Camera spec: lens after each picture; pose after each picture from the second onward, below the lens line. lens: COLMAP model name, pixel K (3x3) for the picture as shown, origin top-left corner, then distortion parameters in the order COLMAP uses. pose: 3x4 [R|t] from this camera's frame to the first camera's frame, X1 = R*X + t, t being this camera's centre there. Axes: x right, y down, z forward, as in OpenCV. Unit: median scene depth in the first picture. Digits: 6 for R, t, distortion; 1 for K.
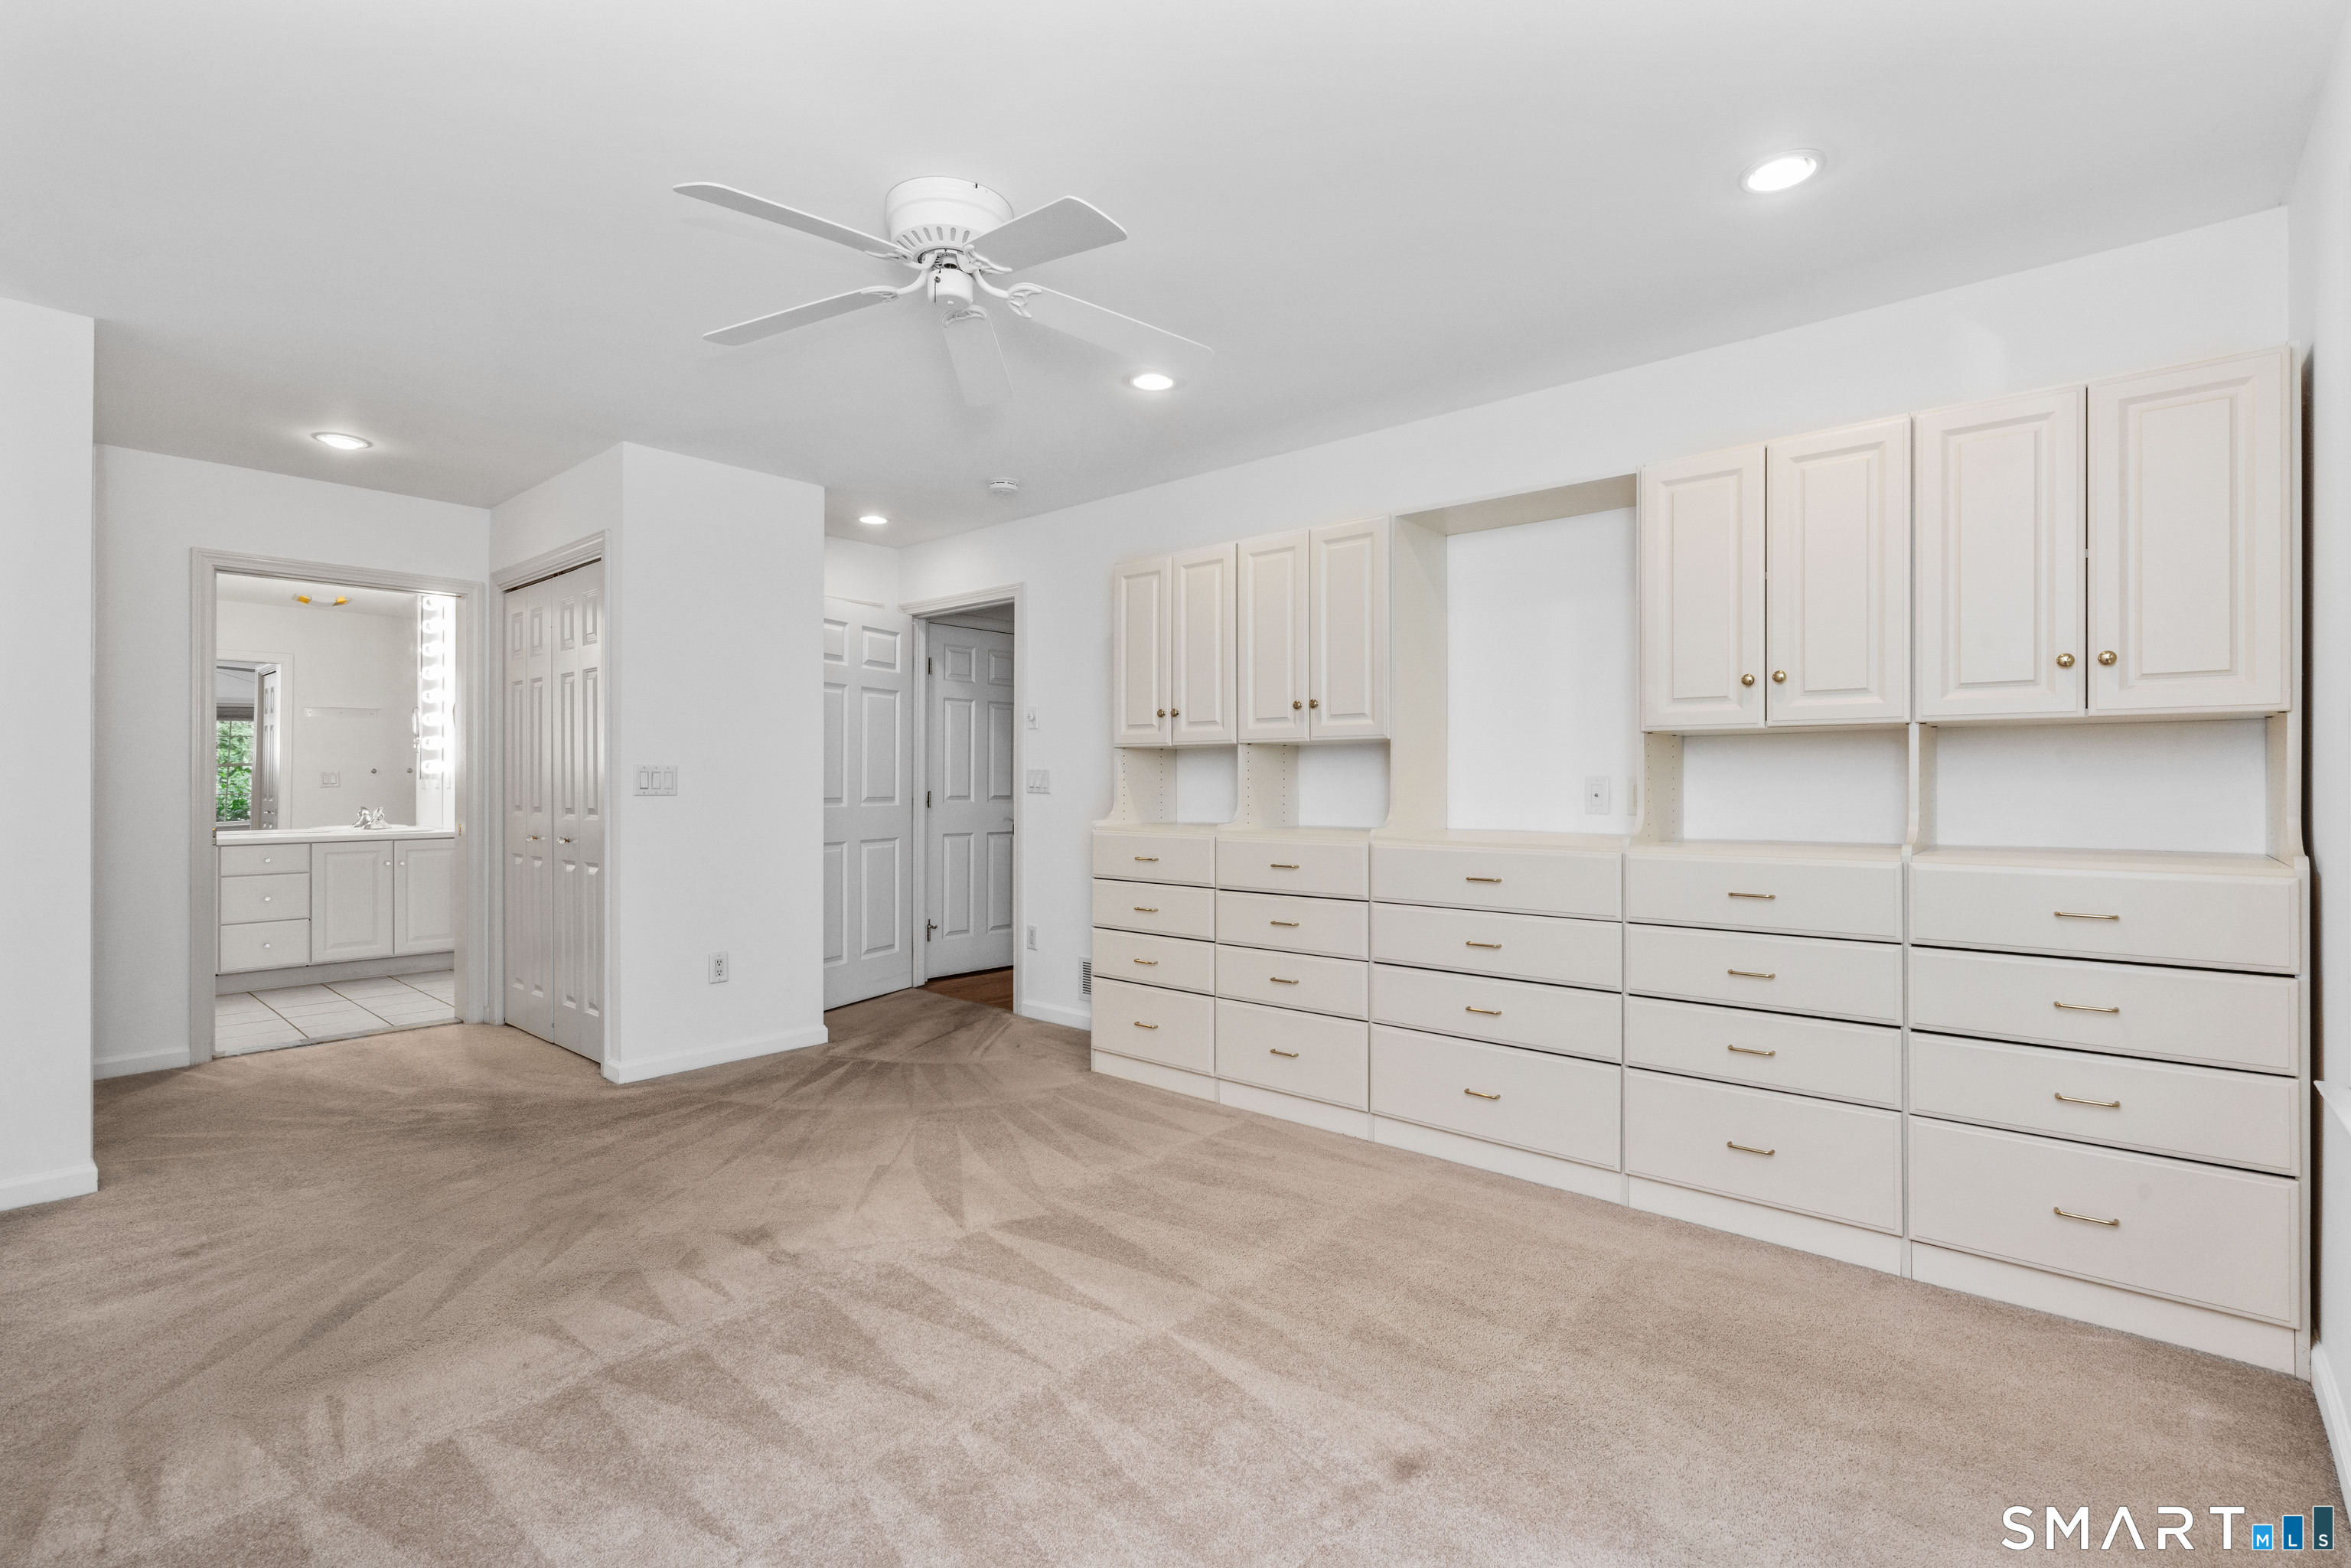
lens RADIAL K [[1100.6, 0, 1148.1], [0, 1100.6, 780.0], [0, 0, 1]] dist [0.029105, 0.000331]
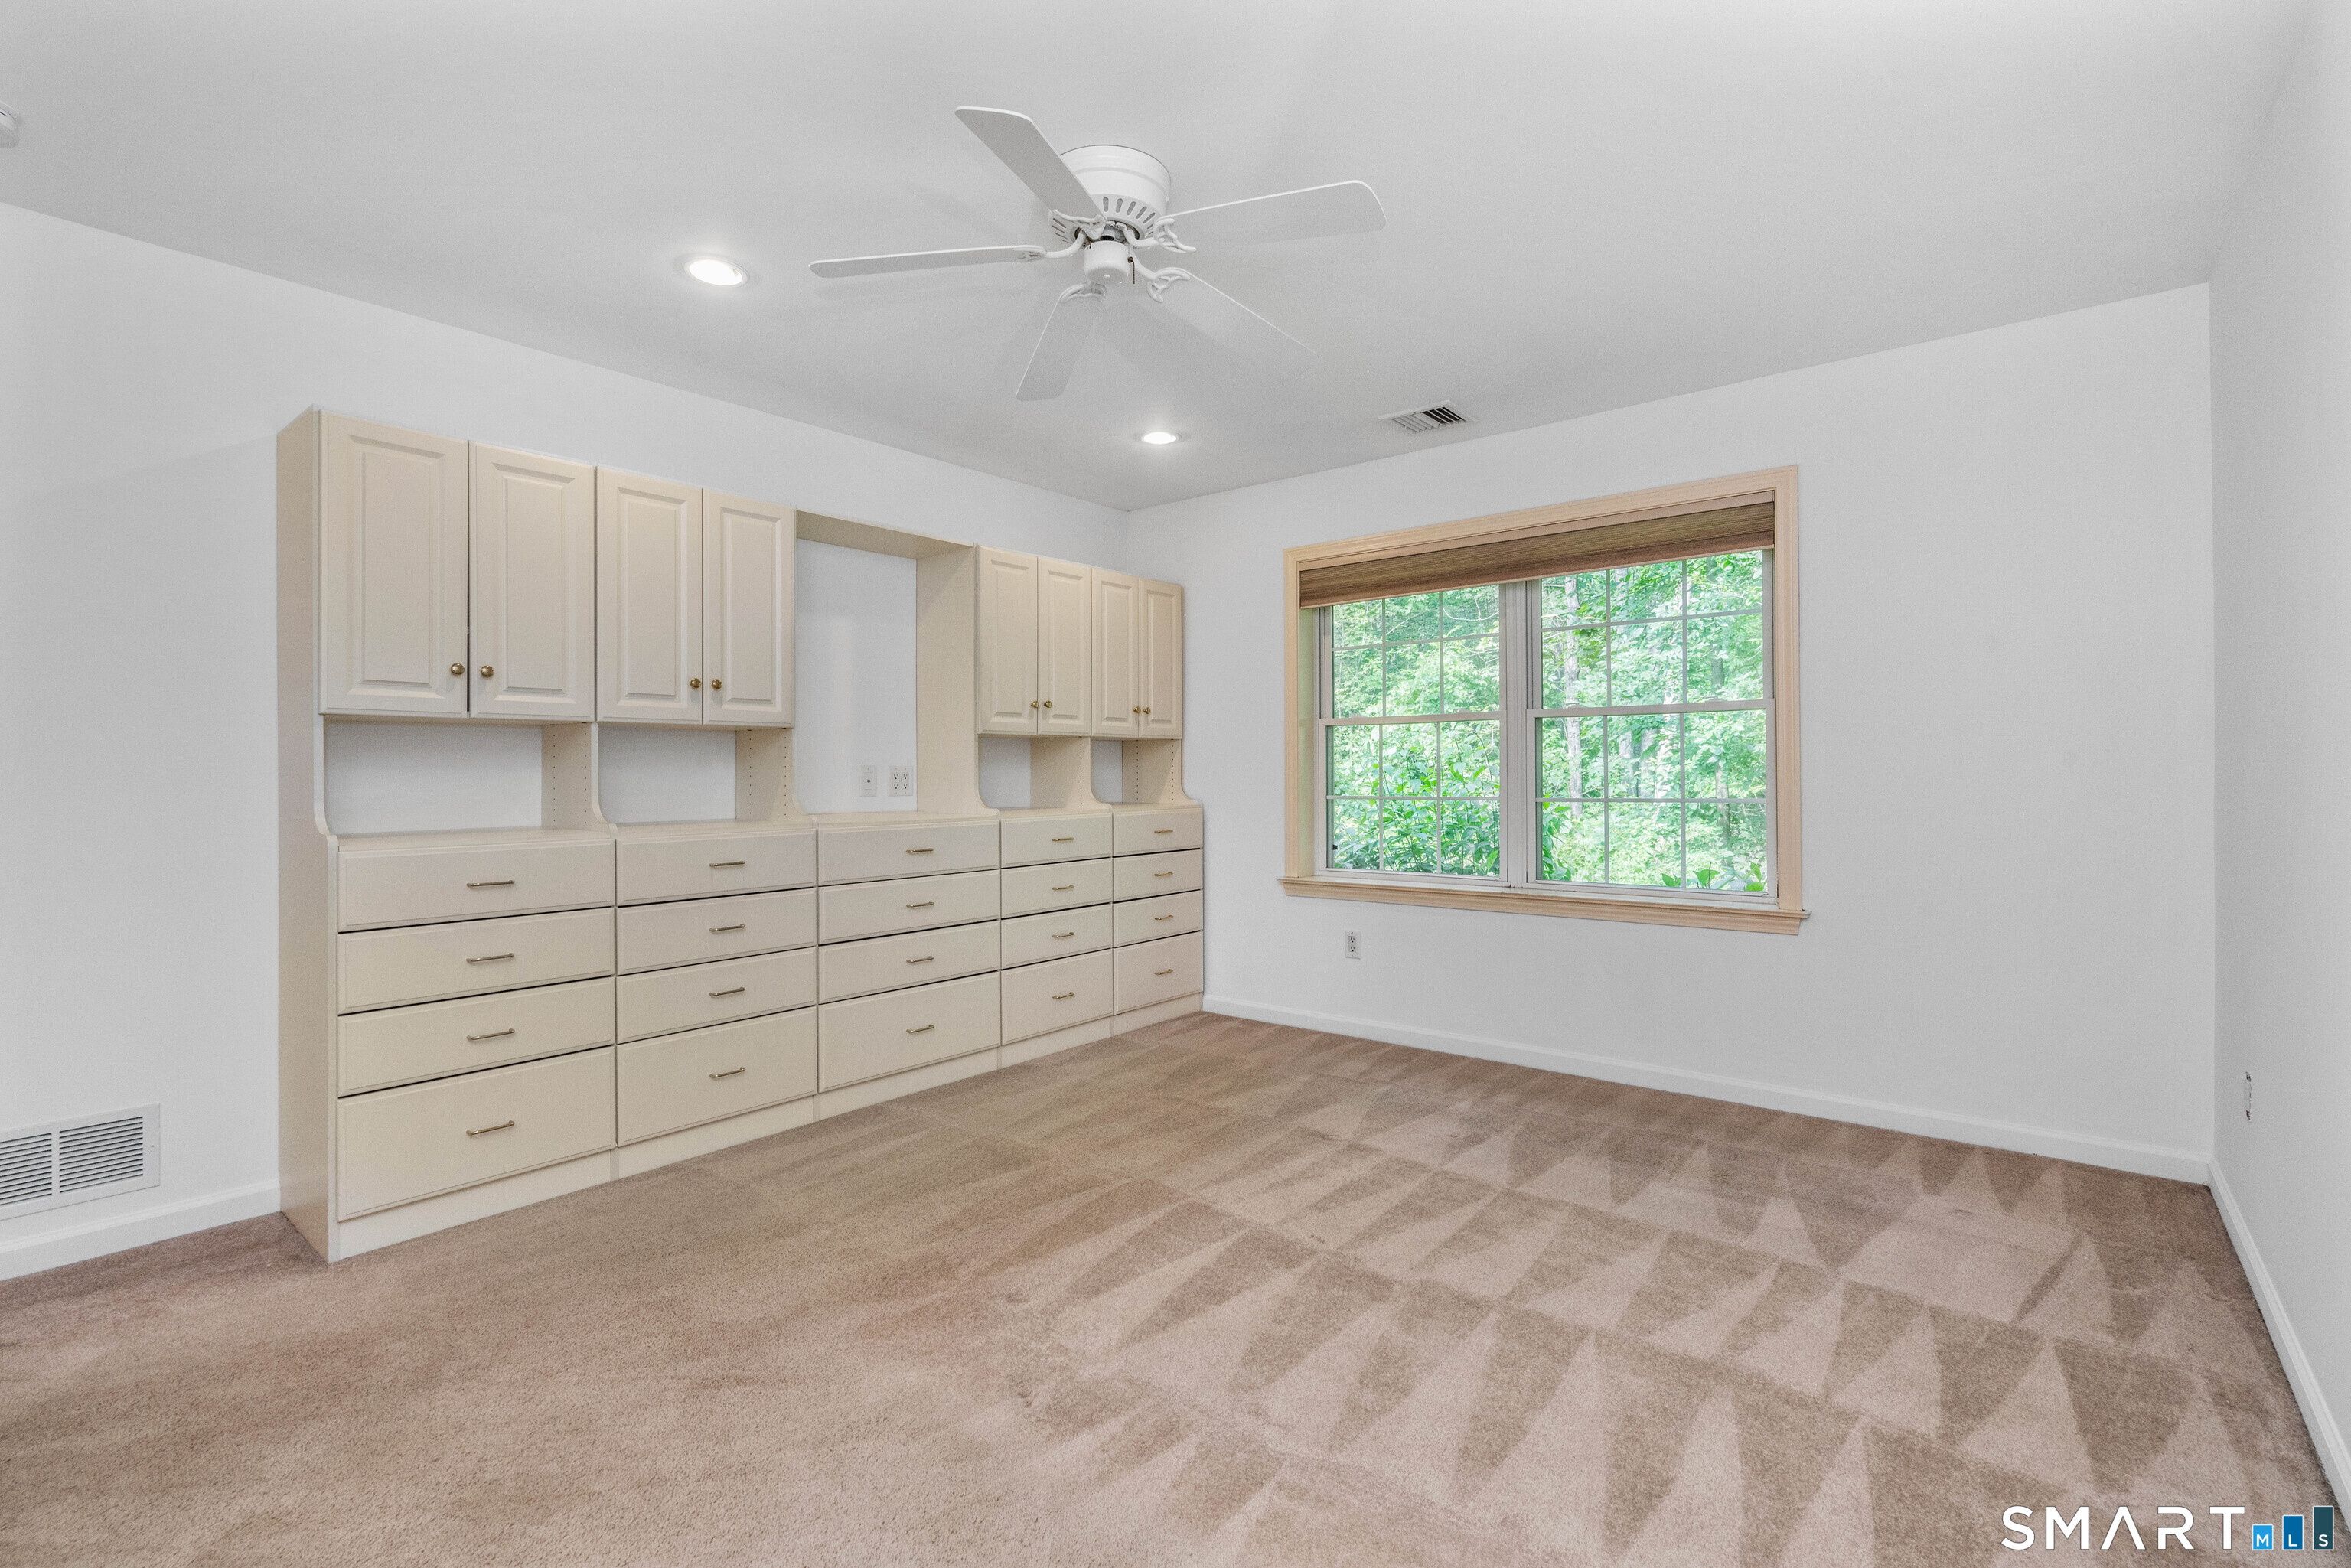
lens RADIAL K [[1055.6, 0, 1177.4], [0, 1055.6, 768.6], [0, 0, 1]] dist [0.000145, 0.000933]
pose [[-0.037926, 0.000187, 0.999281, -0.735208], [0.004617, 0.999989, -0.000012, 0.001917], [-0.999270, 0.004613, -0.037926, 0.656526]]
